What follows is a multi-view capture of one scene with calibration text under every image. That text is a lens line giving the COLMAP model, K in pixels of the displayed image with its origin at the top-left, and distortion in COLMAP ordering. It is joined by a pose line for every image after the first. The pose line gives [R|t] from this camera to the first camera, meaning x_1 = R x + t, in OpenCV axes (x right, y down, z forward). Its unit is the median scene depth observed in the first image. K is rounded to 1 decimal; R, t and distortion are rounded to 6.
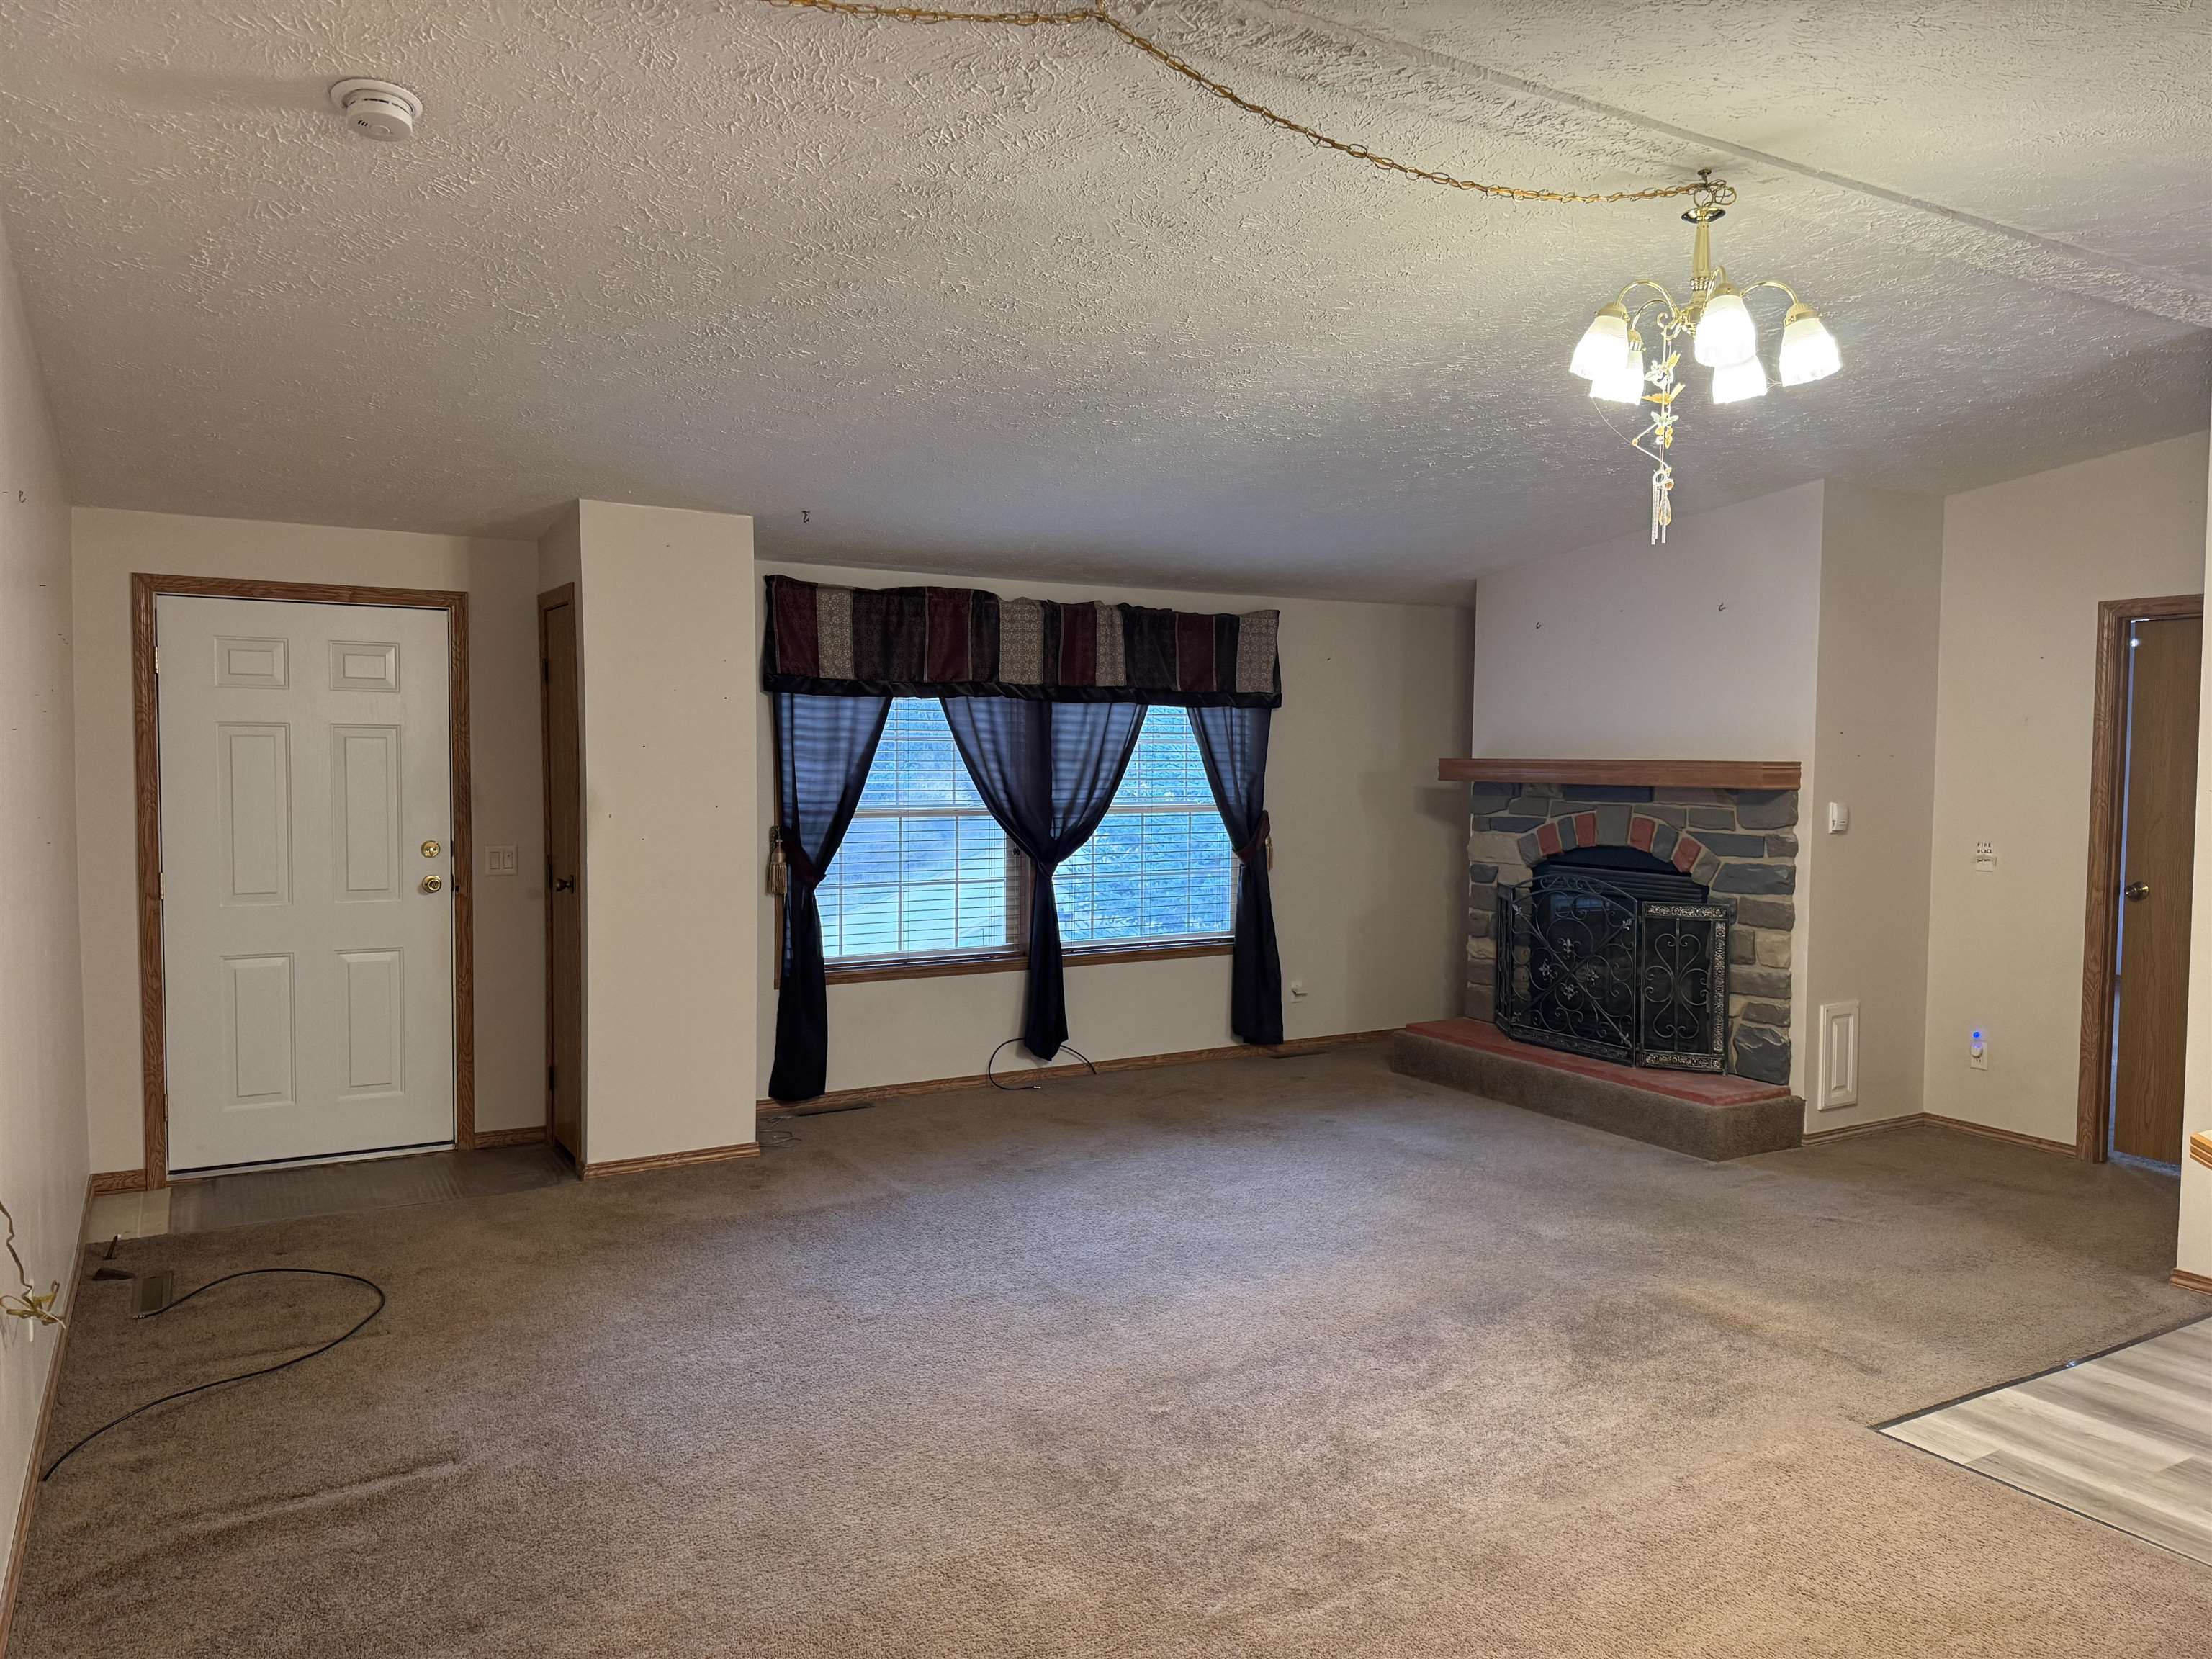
lens RADIAL K [[1542.7, 0, 1111.6], [0, 1542.7, 834.1], [0, 0, 1]] dist [0.127834, -0.210288]
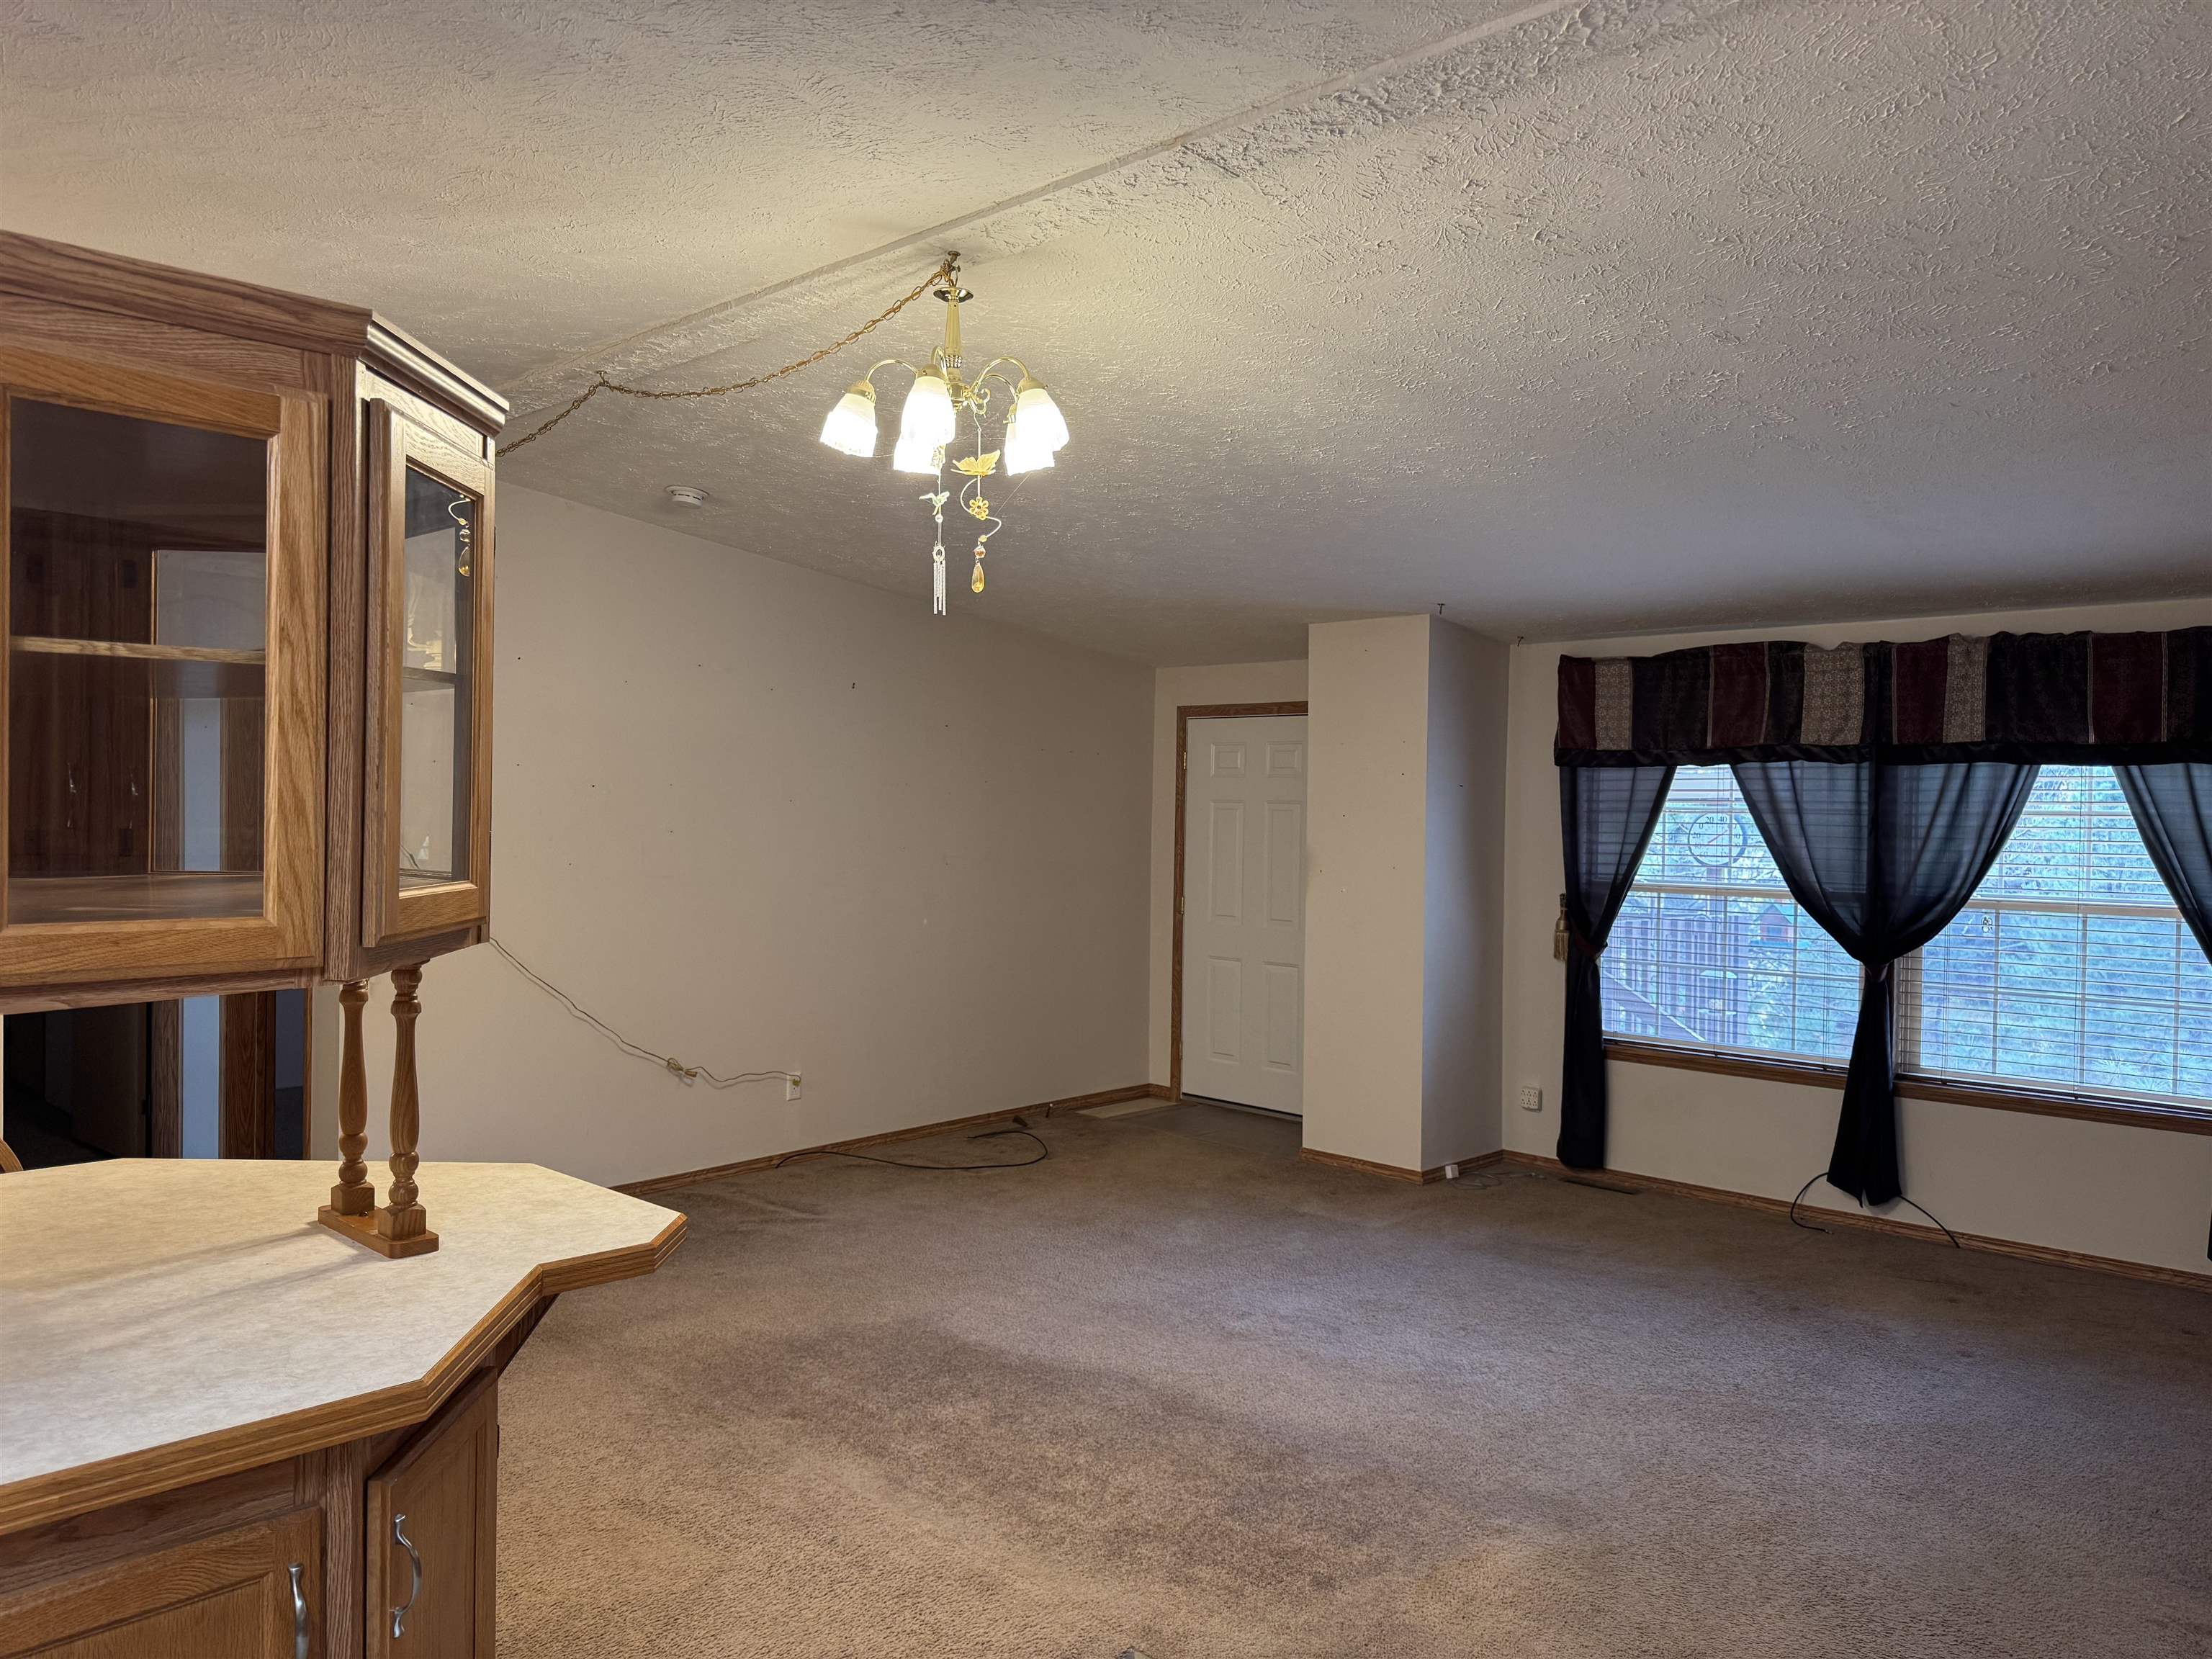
lens RADIAL K [[1542.7, 0, 1111.6], [0, 1542.7, 834.1], [0, 0, 1]] dist [0.127834, -0.210288]
pose [[0.282311, 0.011096, -0.959259, 0.669644], [-0.066030, 0.997786, -0.007891, -0.016747], [0.957048, 0.065568, 0.282419, 0.399196]]
